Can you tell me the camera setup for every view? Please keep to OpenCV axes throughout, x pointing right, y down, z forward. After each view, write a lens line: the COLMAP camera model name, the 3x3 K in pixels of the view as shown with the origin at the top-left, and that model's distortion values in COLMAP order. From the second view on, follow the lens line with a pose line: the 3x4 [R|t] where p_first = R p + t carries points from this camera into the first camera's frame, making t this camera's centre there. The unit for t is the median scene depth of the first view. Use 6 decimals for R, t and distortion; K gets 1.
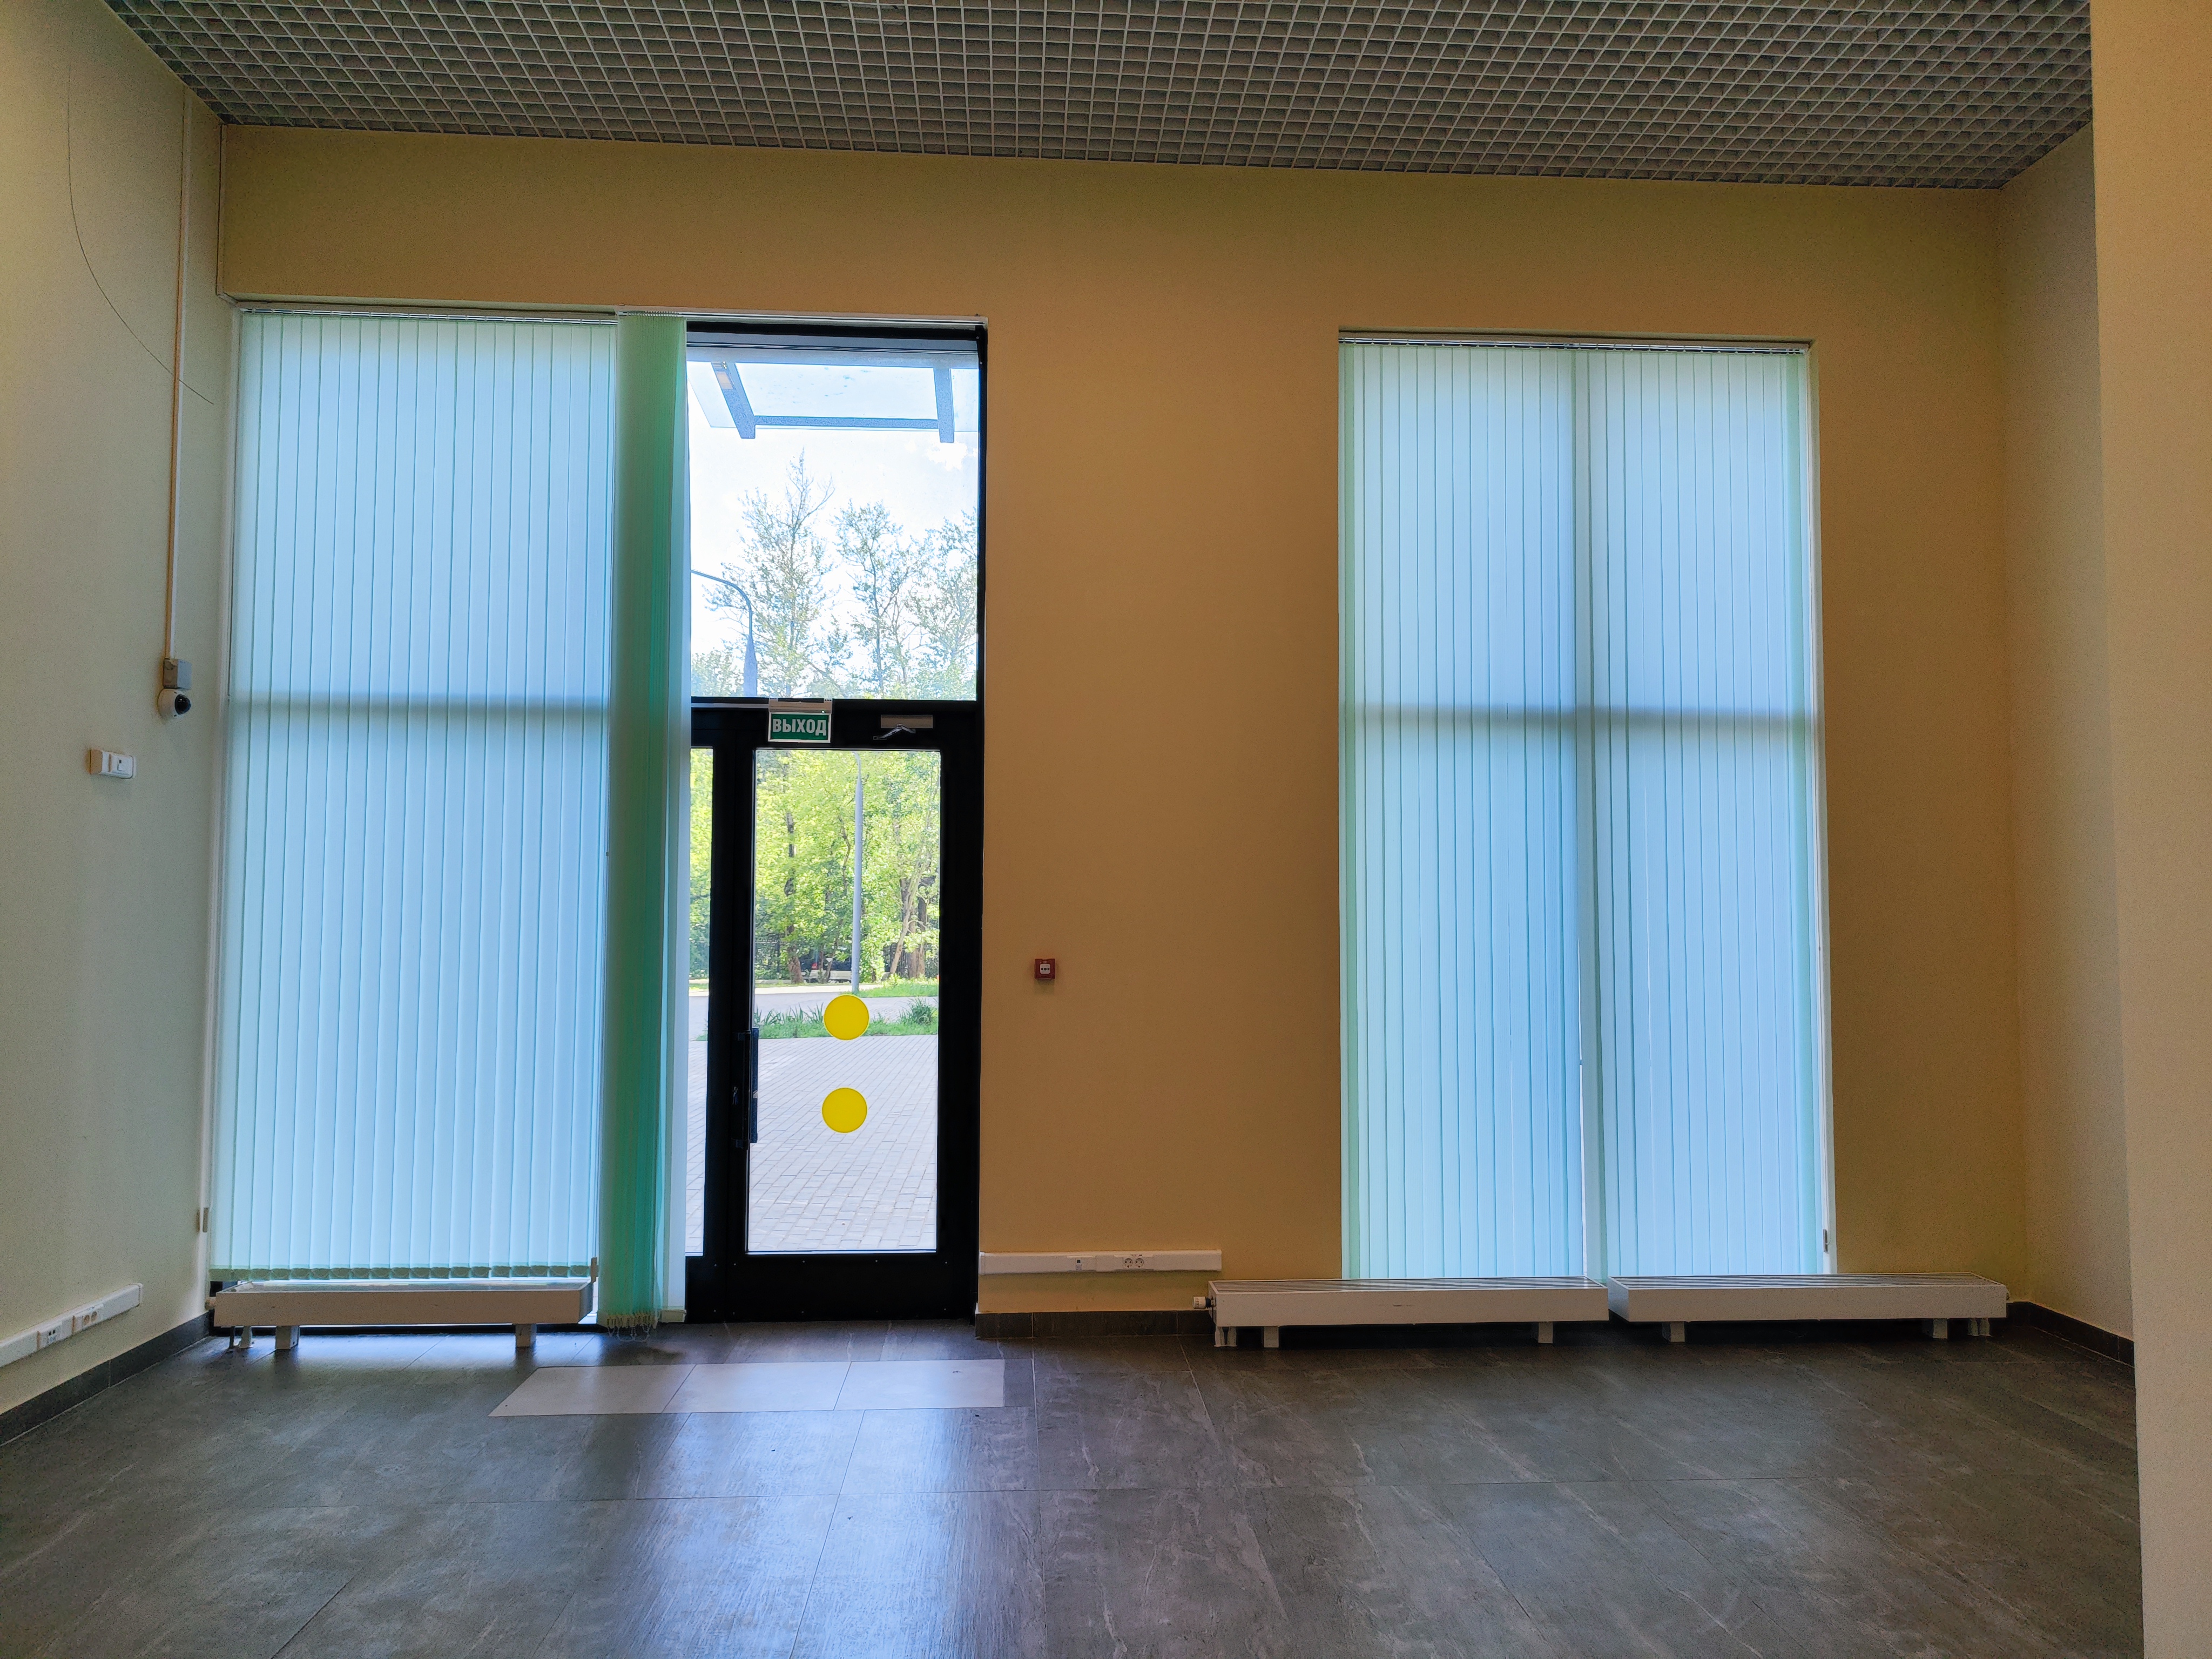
lens RADIAL K [[1531.4, 0, 1106.0], [0, 1531.4, 829.5], [0, 0, 1]] dist [0.009463, 0.001855]
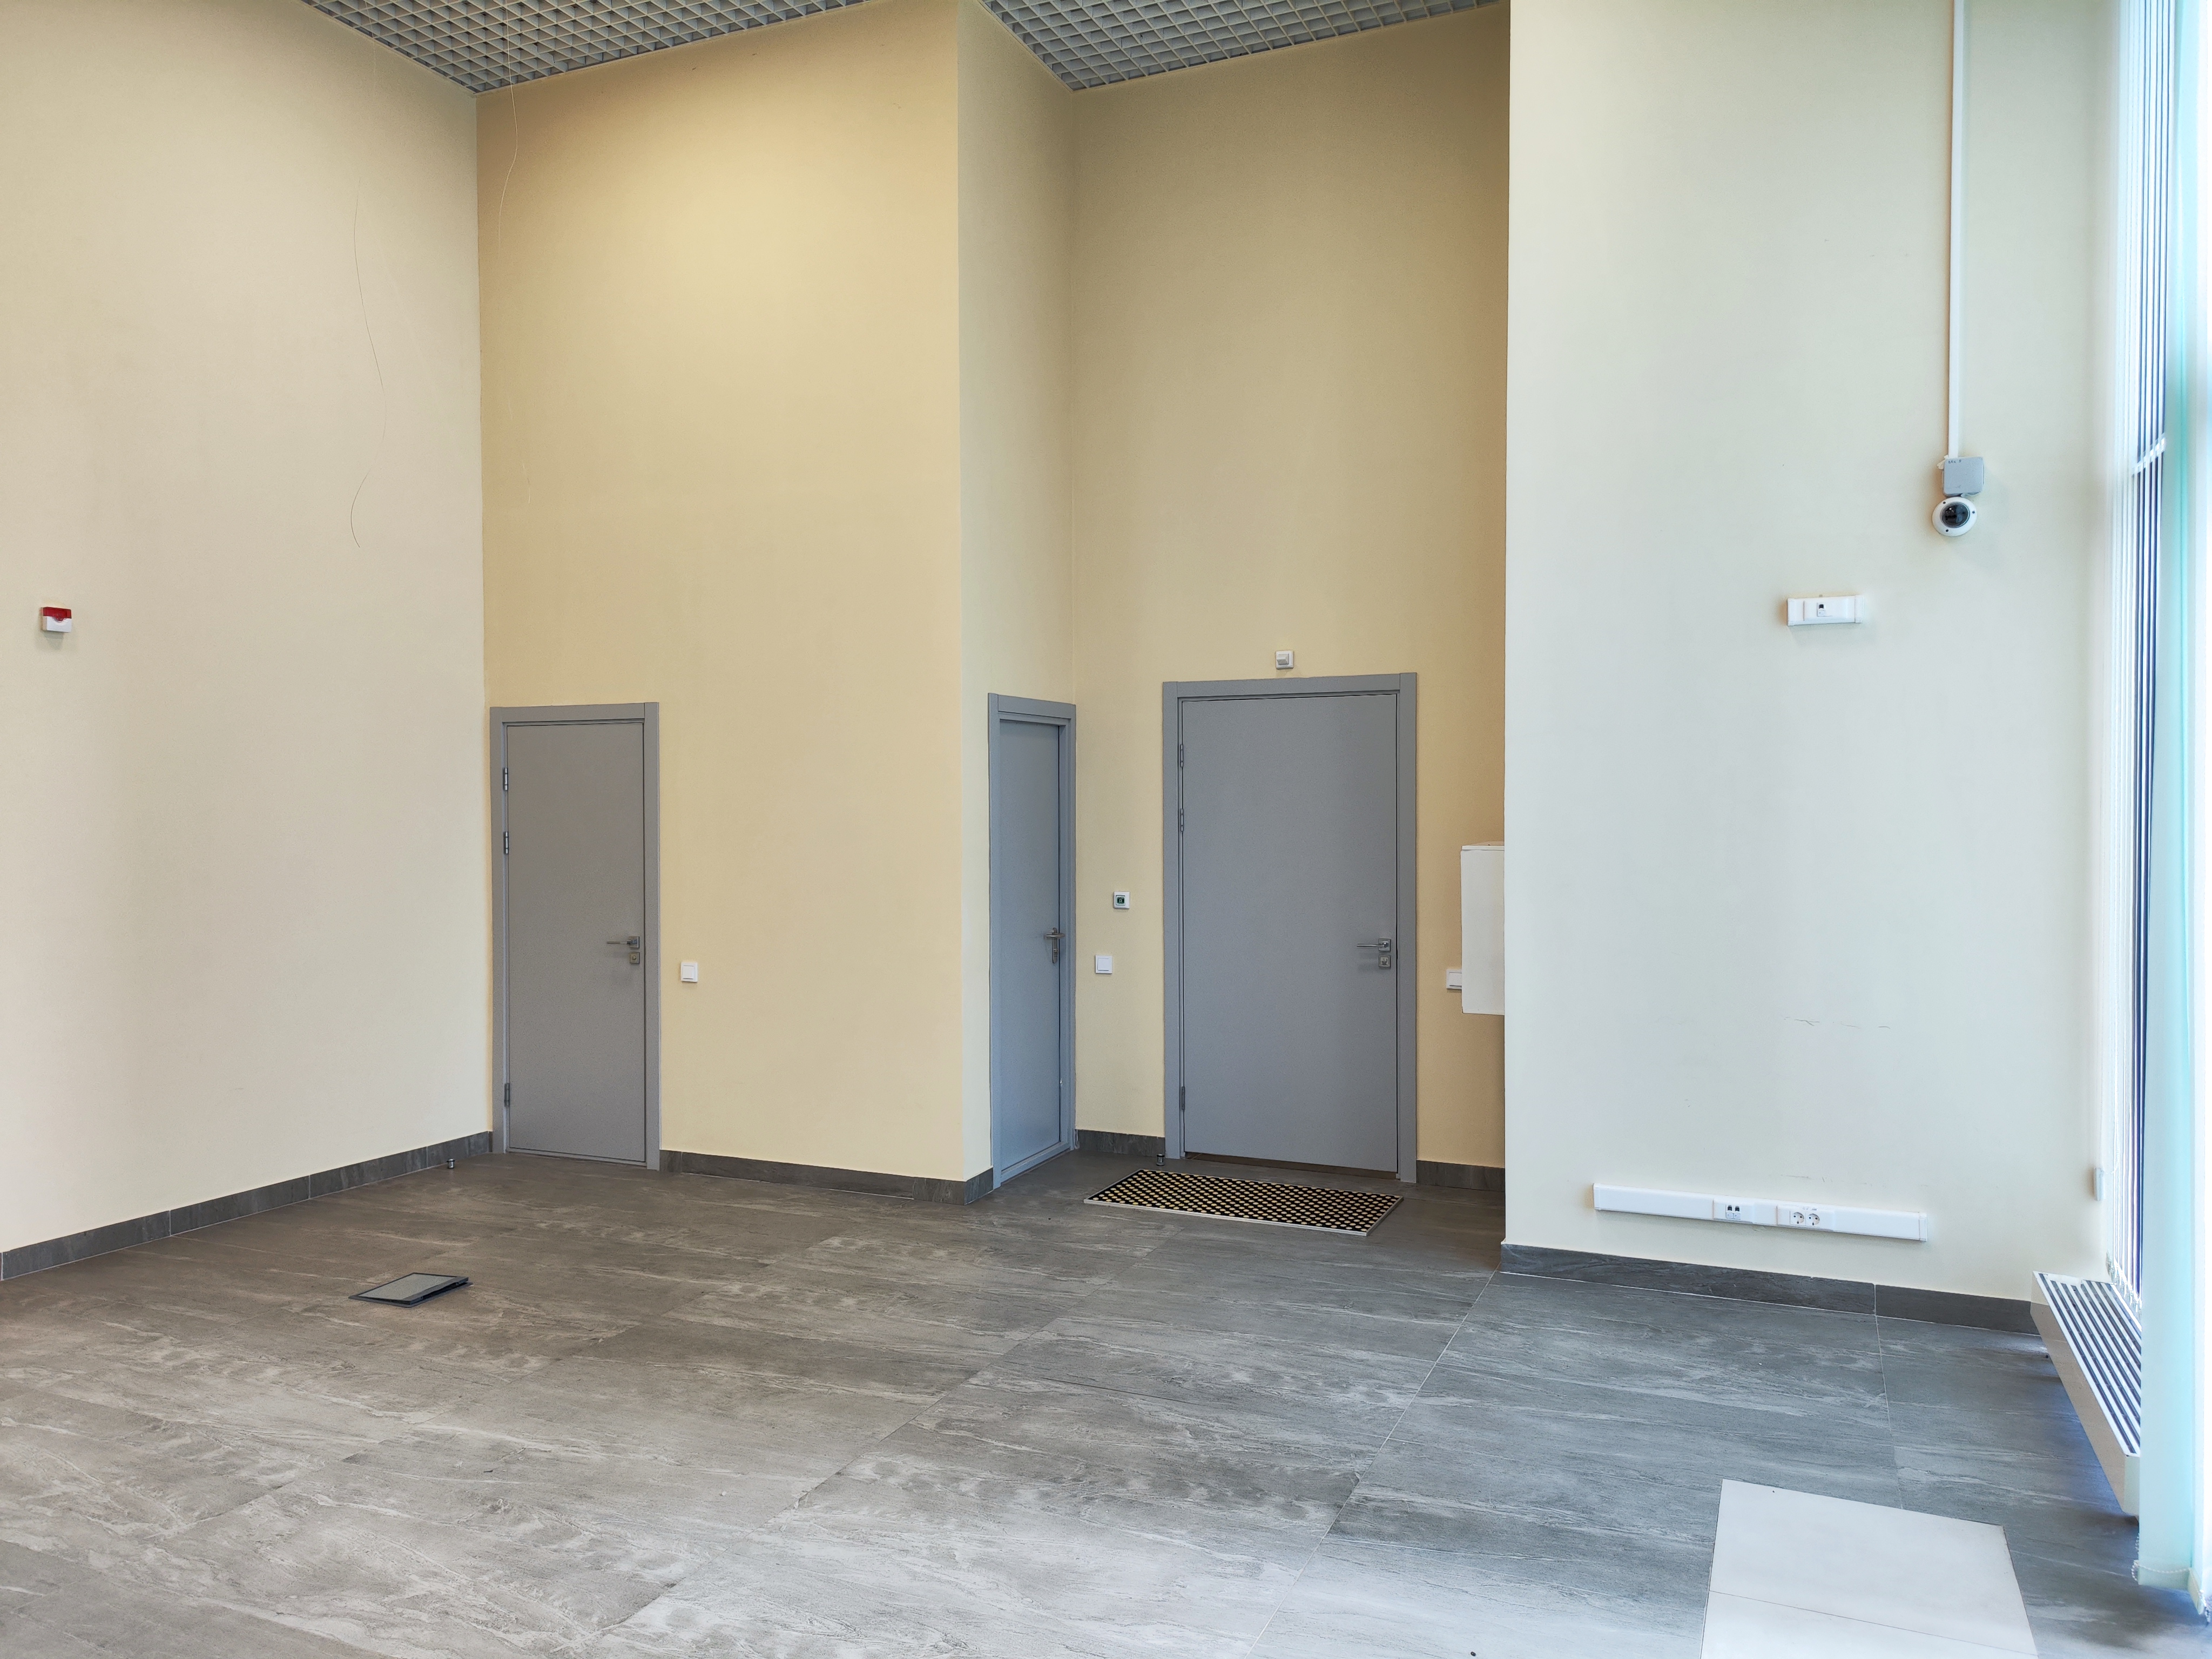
lens RADIAL K [[1553.1, 0, 1110.9], [0, 1553.1, 797.8], [0, 0, 1]] dist [0.044333, -0.027200]
pose [[-0.457655, -0.002201, -0.889127, 0.525094], [0.045326, 0.998639, -0.025803, 0.110916], [0.887974, -0.052109, -0.456932, 1.775998]]
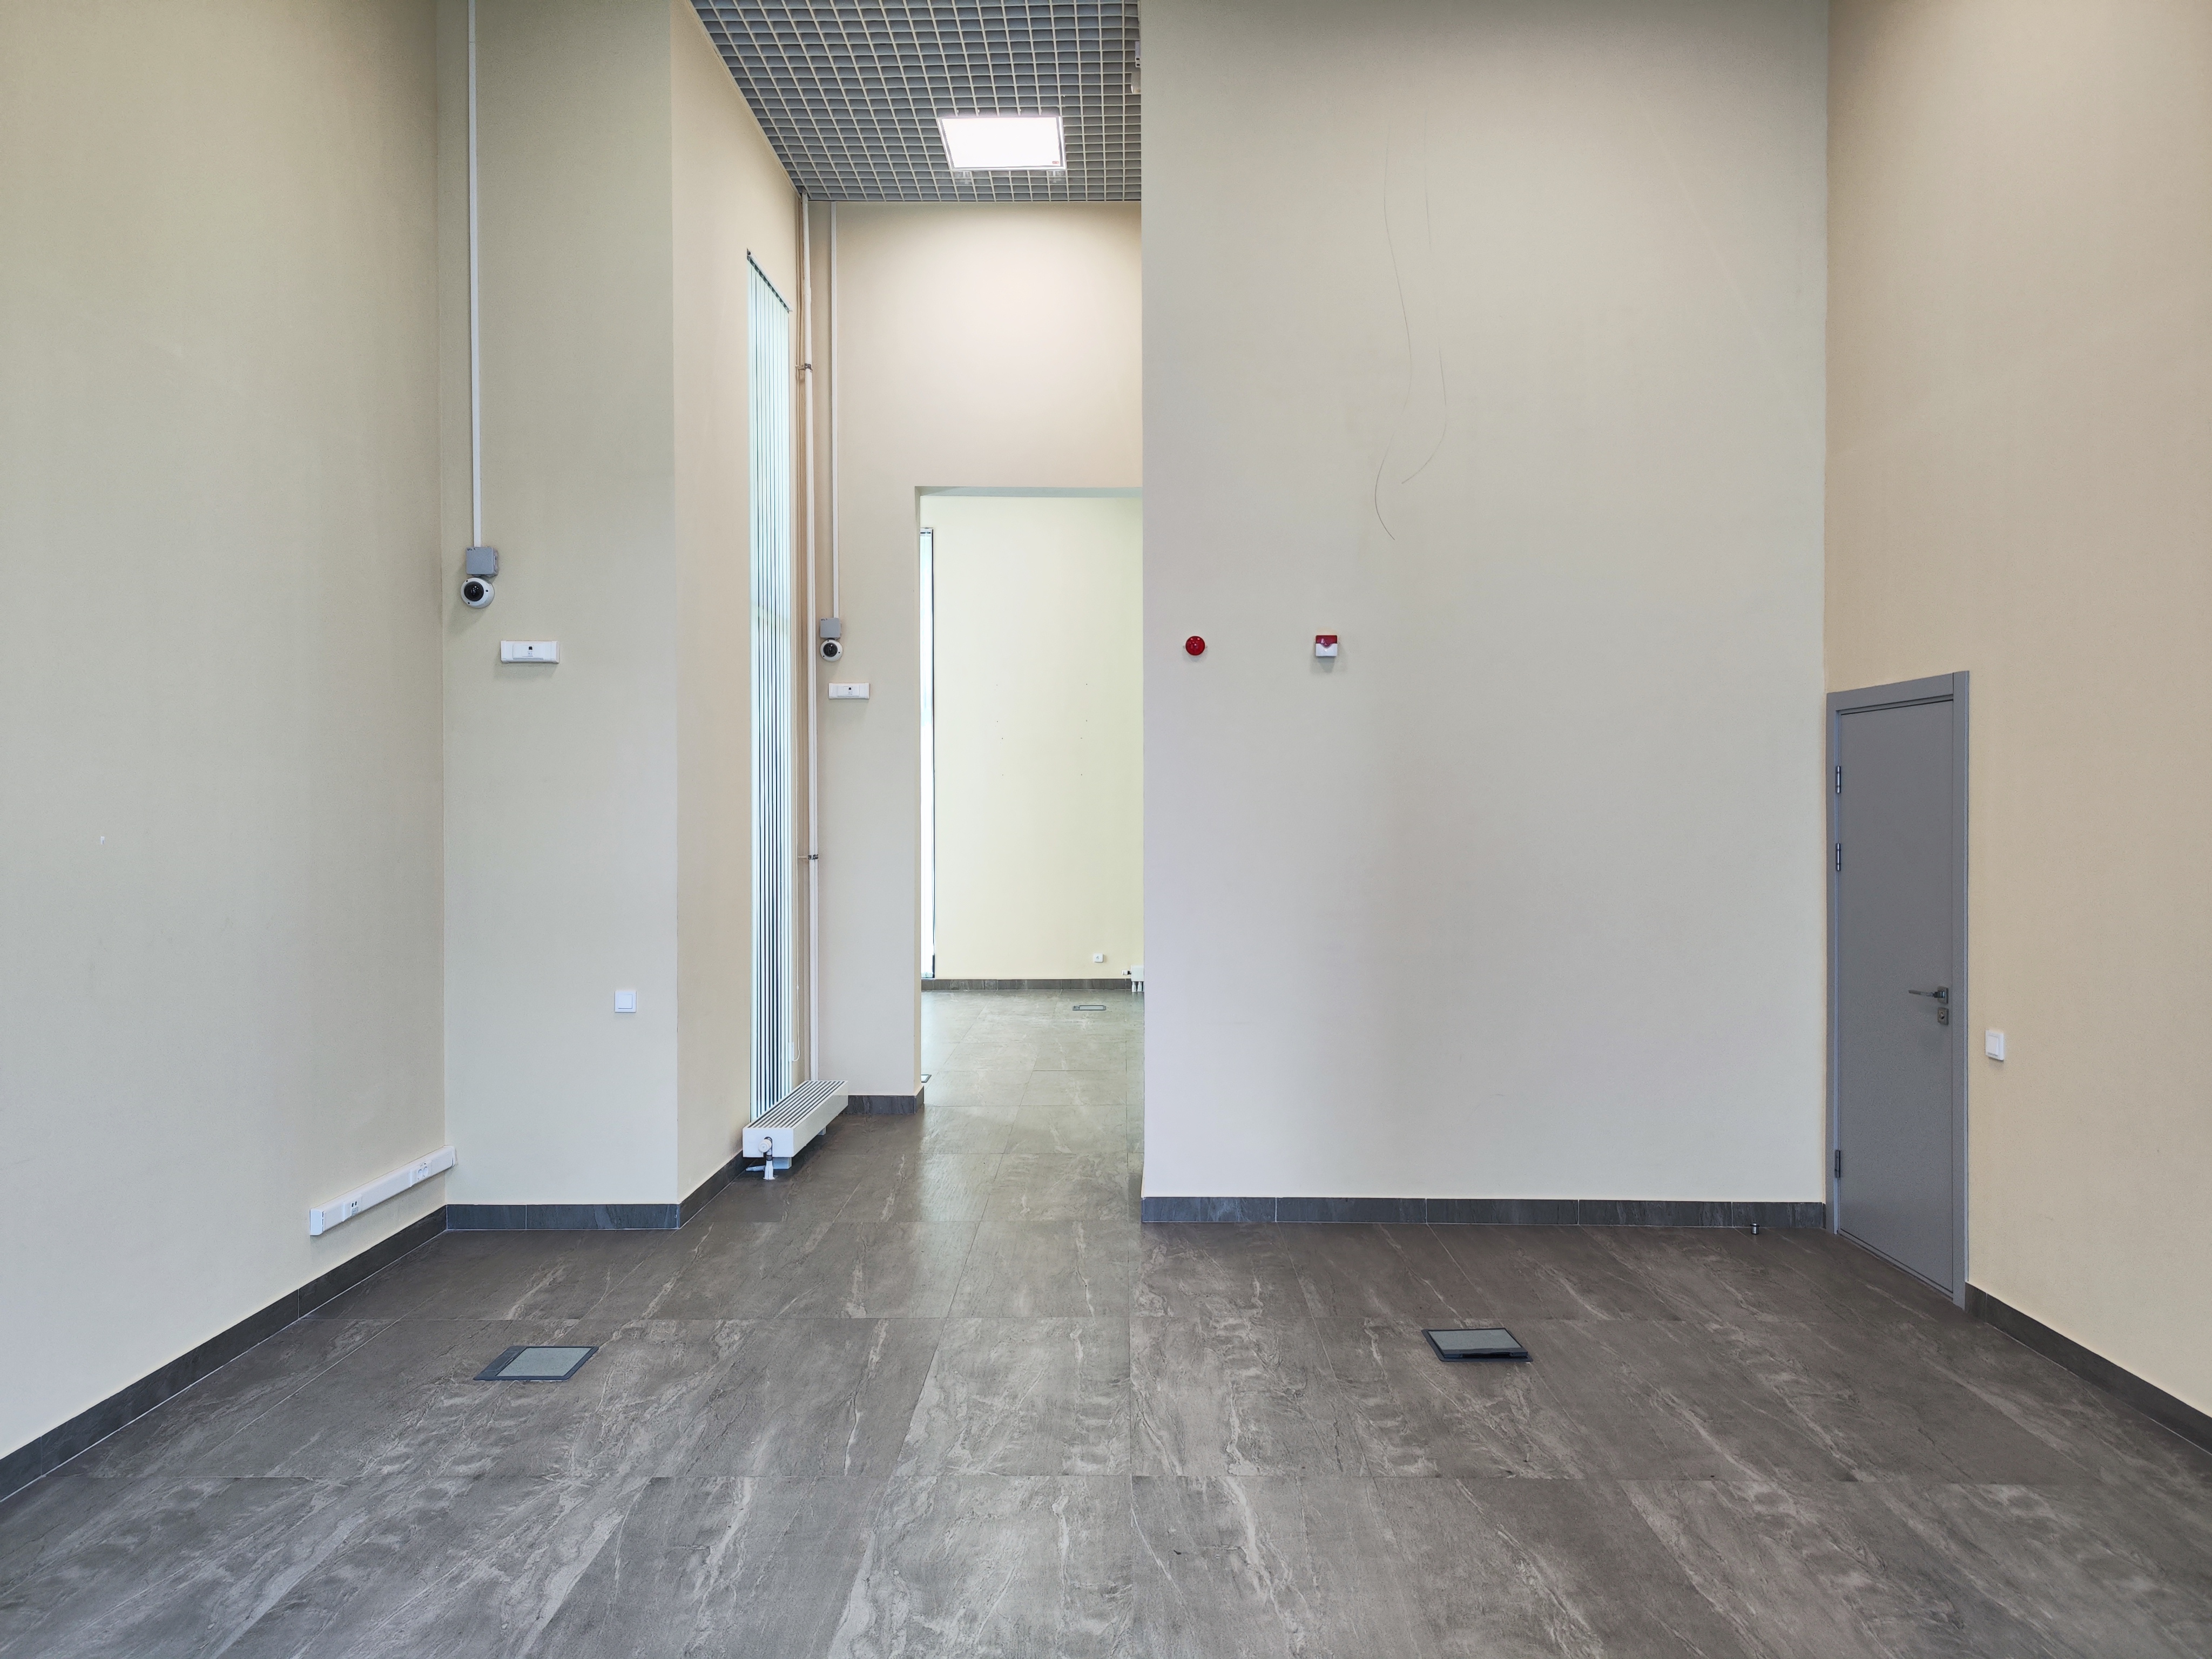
lens RADIAL K [[1553.1, 0, 1110.9], [0, 1553.1, 797.8], [0, 0, 1]] dist [0.044333, -0.027200]
pose [[-0.997398, 0.002772, 0.072034, -0.093999], [-0.001302, 0.998405, -0.056450, 0.113365], [-0.072076, -0.056396, -0.995803, 1.852947]]
